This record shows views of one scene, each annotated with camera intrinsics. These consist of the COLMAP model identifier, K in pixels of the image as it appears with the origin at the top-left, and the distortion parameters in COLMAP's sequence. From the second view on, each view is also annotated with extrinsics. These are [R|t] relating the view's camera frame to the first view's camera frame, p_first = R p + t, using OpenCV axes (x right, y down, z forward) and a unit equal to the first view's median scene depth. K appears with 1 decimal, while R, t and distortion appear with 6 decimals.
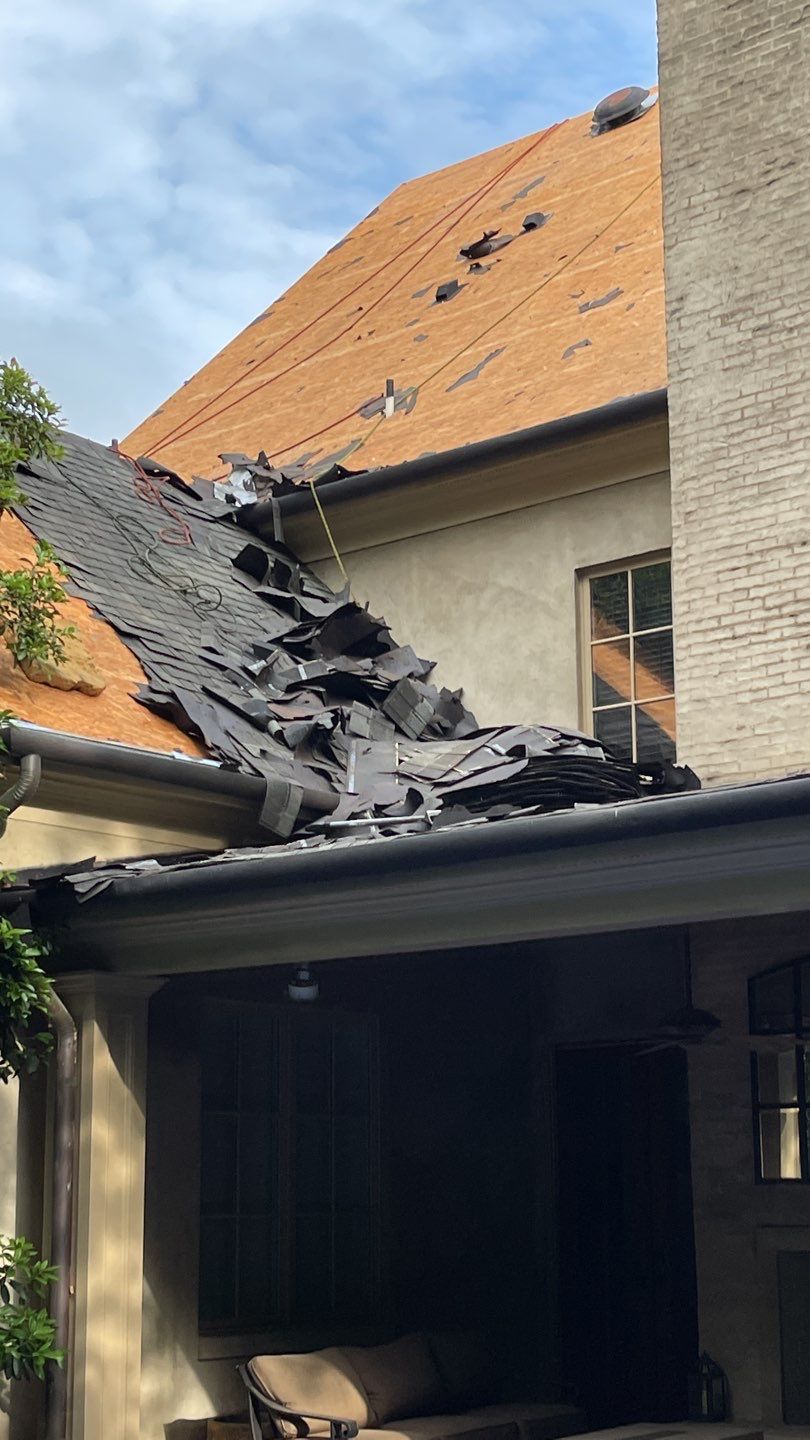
lens RADIAL K [[2253.9, 0, 402.8], [0, 2253.9, 752.1], [0, 0, 1]] dist [0.050410, 0.038653]
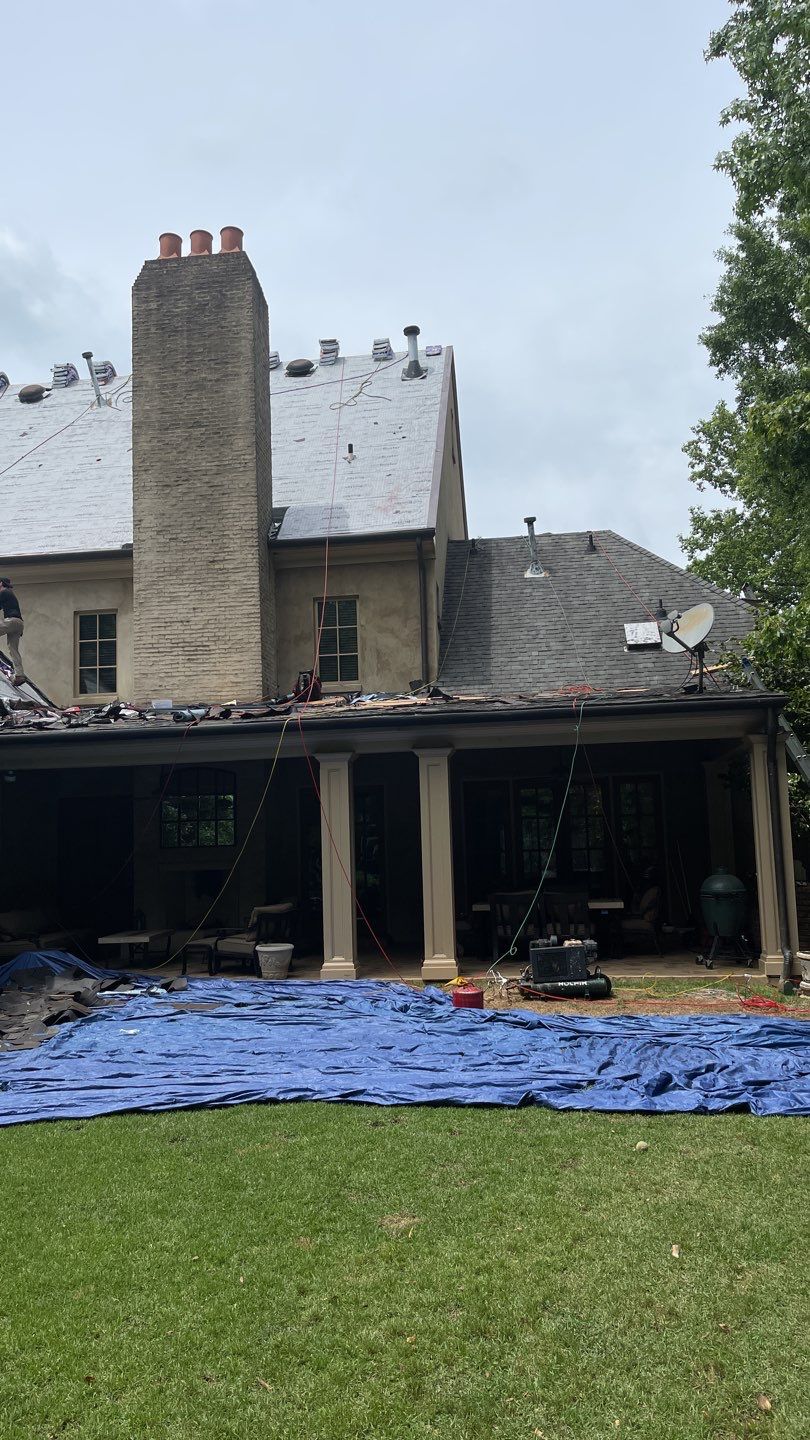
lens RADIAL K [[1085.3, 0, 404.3], [0, 1085.3, 732.4], [0, 0, 1]] dist [0.058310, -0.065771]
pose [[0.844145, 0.041656, 0.534494, -0.264074], [-0.084196, 0.994906, 0.055435, -0.045063], [-0.529462, -0.091797, 0.843353, -0.247750]]
